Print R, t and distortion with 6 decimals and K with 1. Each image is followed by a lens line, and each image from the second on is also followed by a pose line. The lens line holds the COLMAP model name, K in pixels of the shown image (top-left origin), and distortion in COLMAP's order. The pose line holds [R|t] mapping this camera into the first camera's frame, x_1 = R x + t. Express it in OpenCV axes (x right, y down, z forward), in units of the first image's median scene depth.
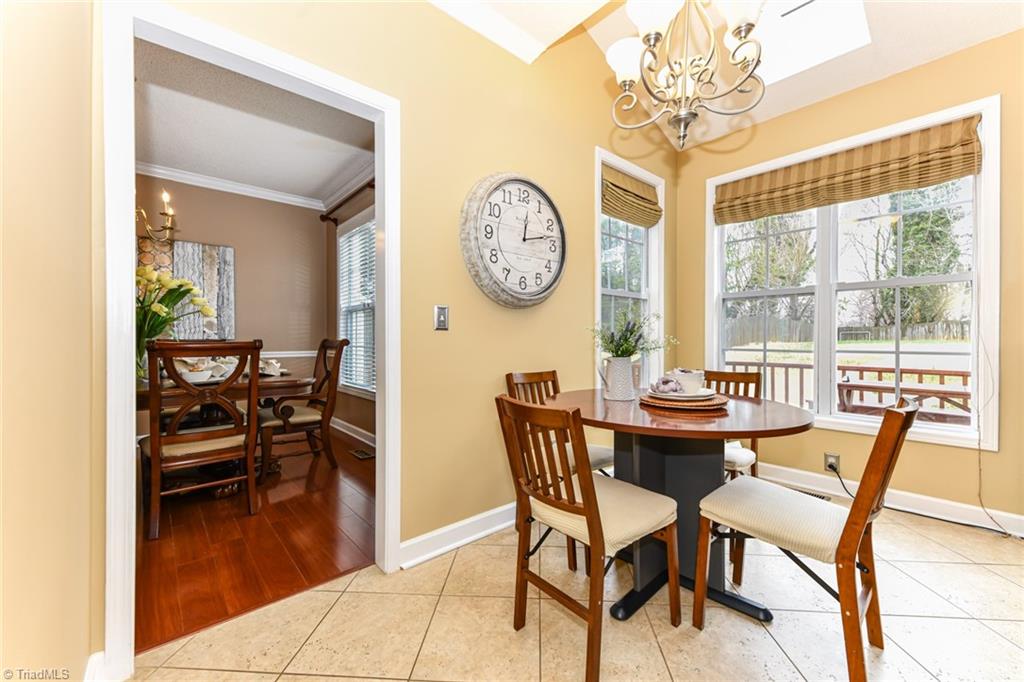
lens RADIAL K [[413.4, 0, 513.6], [0, 413.4, 339.4], [0, 0, 1]] dist [0.004838, 0.000417]
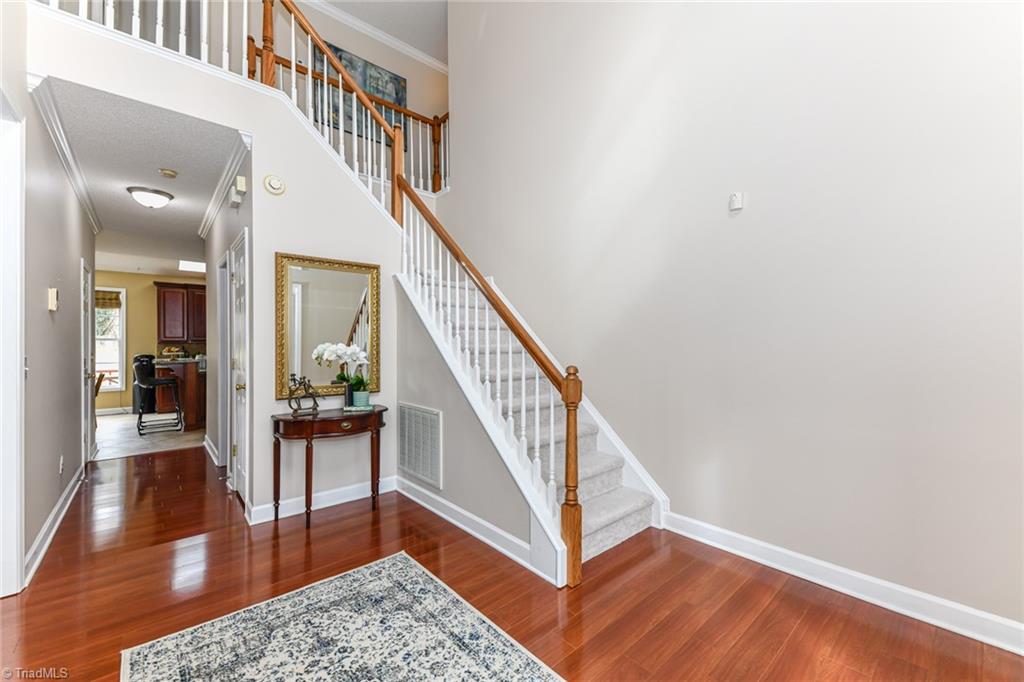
lens RADIAL K [[413.4, 0, 510.7], [0, 413.4, 344.7], [0, 0, 1]] dist [0.004838, 0.000417]
pose [[-0.006917, 0.004556, 0.999966, -2.260292], [0.003494, 0.999984, -0.004532, -0.081532], [-0.999970, 0.003463, -0.006933, -2.131067]]
